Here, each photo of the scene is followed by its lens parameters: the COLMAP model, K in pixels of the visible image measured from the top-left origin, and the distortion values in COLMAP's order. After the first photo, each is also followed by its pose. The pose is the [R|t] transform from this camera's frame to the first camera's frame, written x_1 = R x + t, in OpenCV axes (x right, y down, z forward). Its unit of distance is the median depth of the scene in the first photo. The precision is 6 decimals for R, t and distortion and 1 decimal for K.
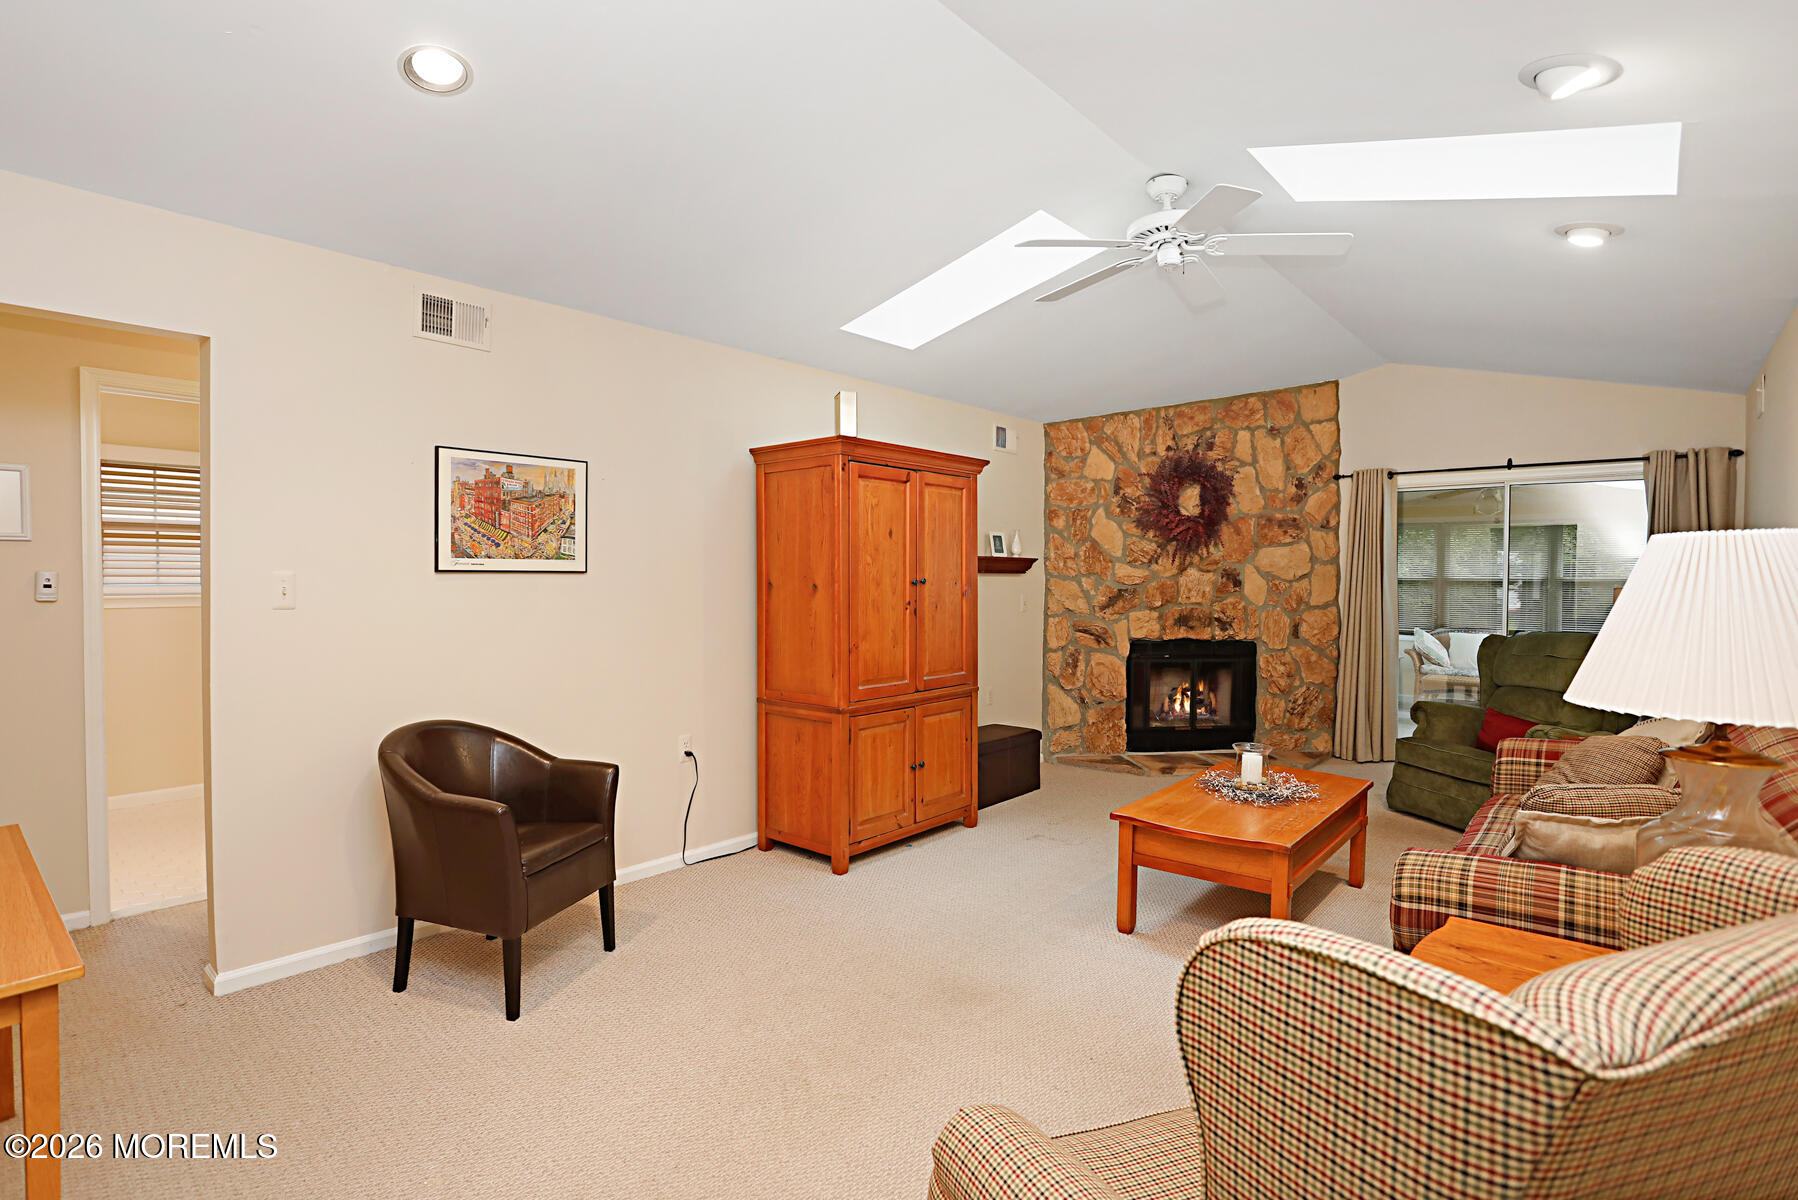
lens RADIAL K [[881.5, 0, 881.2], [0, 881.5, 582.3], [0, 0, 1]] dist [-0.056814, 0.024293]
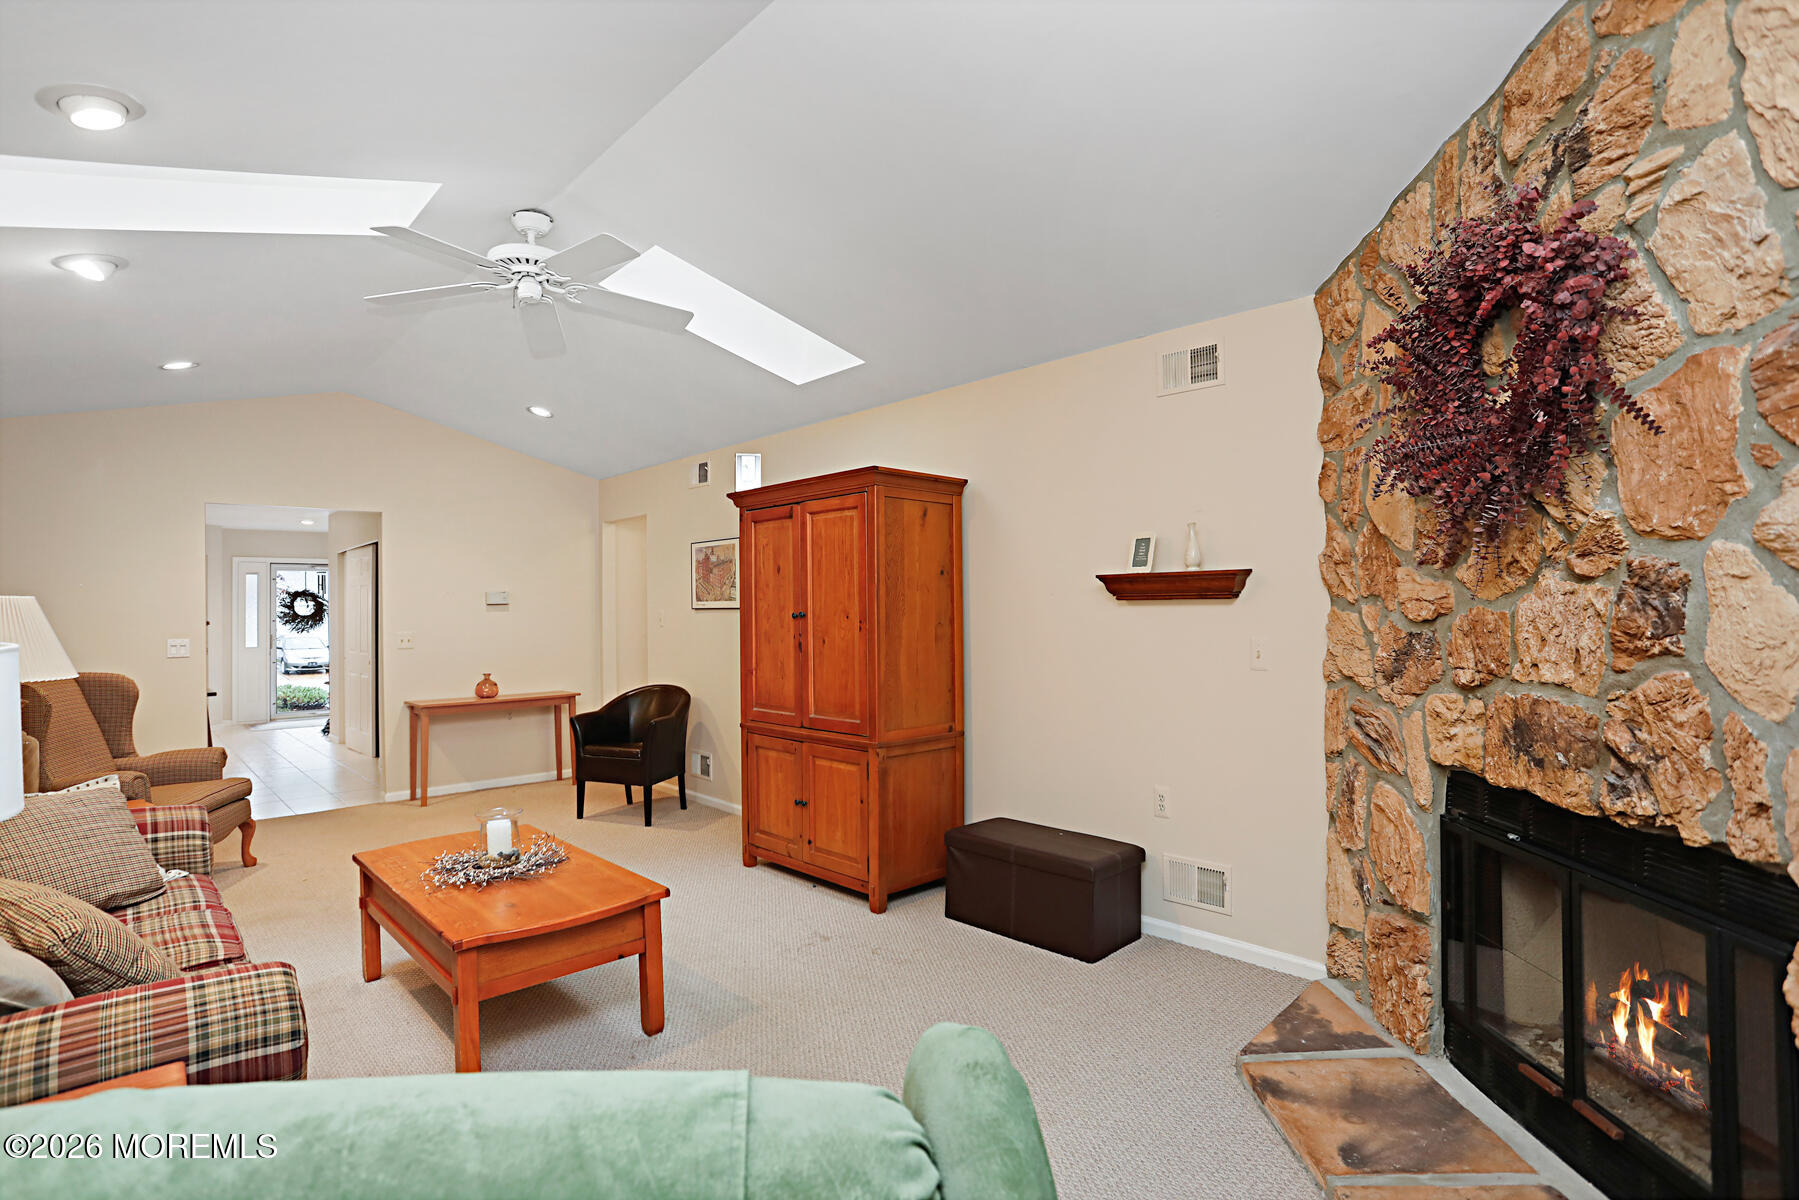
lens RADIAL K [[882.0, 0, 881.7], [0, 882.0, 582.3], [0, 0, 1]] dist [-0.056814, 0.024293]
pose [[-0.097068, -0.031433, -0.994781, 0.827724], [0.005071, 0.999473, -0.032076, -0.004249], [0.995265, -0.008158, -0.096858, 0.968972]]
